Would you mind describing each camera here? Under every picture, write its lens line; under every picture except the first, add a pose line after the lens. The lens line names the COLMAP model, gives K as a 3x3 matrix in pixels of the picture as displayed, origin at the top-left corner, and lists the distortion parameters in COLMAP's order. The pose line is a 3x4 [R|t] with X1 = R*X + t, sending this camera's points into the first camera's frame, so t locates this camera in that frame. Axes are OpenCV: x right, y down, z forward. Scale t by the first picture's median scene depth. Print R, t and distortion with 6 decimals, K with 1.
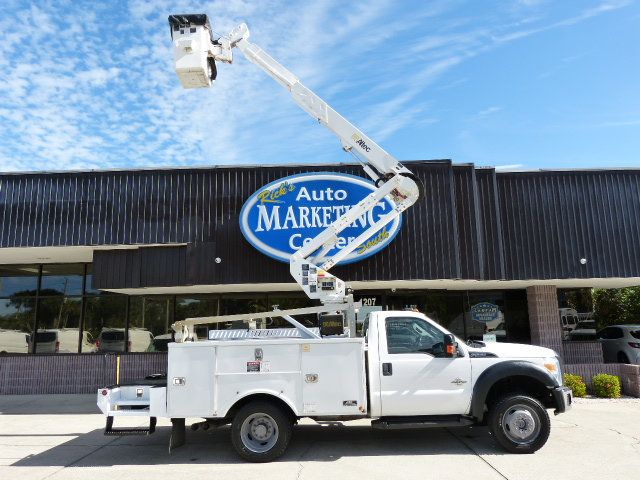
lens RADIAL K [[479.2, 0, 320.8], [0, 479.2, 239.3], [0, 0, 1]] dist [-0.041462, 0.033030]
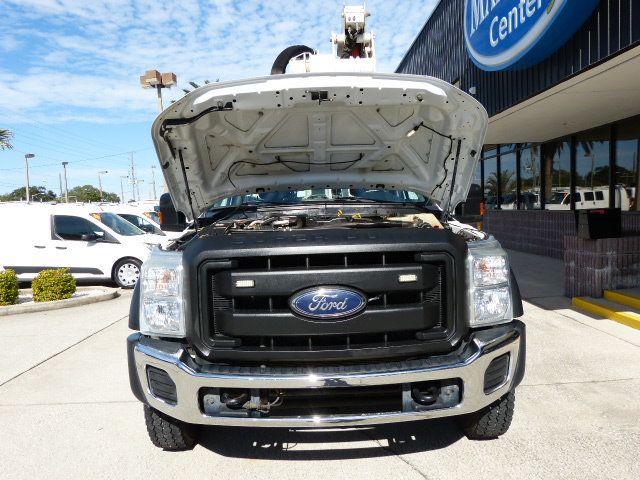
lens RADIAL K [[479.2, 0, 319.1], [0, 479.2, 239.9], [0, 0, 1]] dist [-0.041462, 0.033030]
pose [[0.042751, 0.088896, -0.995123, 0.537607], [0.211205, 0.972719, 0.095968, 0.150861], [0.976507, -0.214277, 0.022809, 0.717049]]
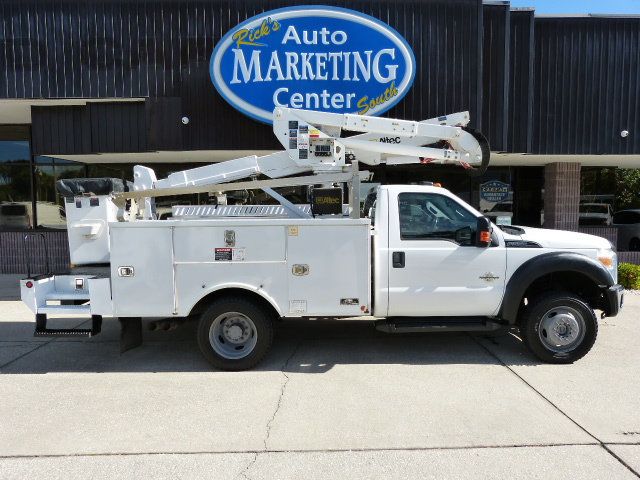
lens RADIAL K [[479.2, 0, 319.1], [0, 479.2, 241.3], [0, 0, 1]] dist [-0.041462, 0.033030]
pose [[0.999510, 0.016591, 0.026530, -0.006317], [-0.022823, 0.966562, 0.255415, 0.031207], [-0.021405, -0.255895, 0.966467, 0.167588]]
